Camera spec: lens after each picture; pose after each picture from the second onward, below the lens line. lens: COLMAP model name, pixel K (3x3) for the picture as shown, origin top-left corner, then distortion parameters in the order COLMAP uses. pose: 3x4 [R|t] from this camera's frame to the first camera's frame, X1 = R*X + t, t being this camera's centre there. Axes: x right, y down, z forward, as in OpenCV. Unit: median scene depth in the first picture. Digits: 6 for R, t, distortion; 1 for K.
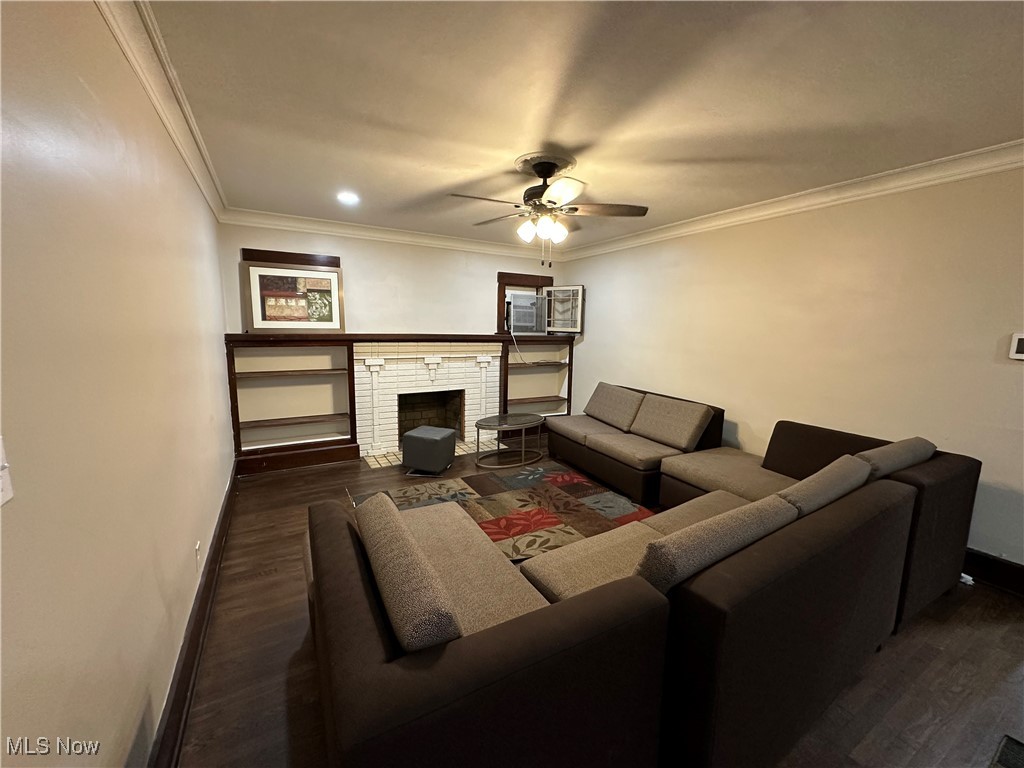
lens RADIAL K [[410.7, 0, 512.0], [0, 410.7, 384.0], [0, 0, 1]] dist [-0.003098, -0.000319]
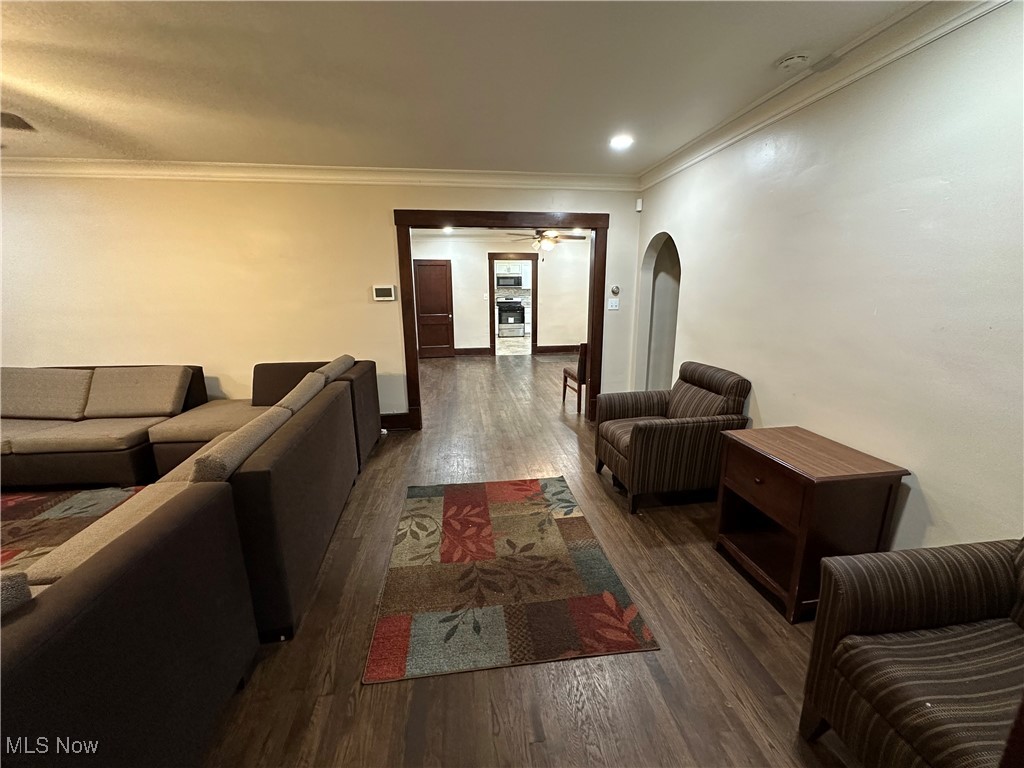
lens RADIAL K [[410.7, 0, 512.0], [0, 410.7, 384.0], [0, 0, 1]] dist [-0.003098, -0.000319]
pose [[0.381573, -0.227372, 0.895938, -0.131326], [0.142067, 0.972183, 0.186216, 0.025390], [-0.913356, 0.056229, 0.403261, -0.141649]]
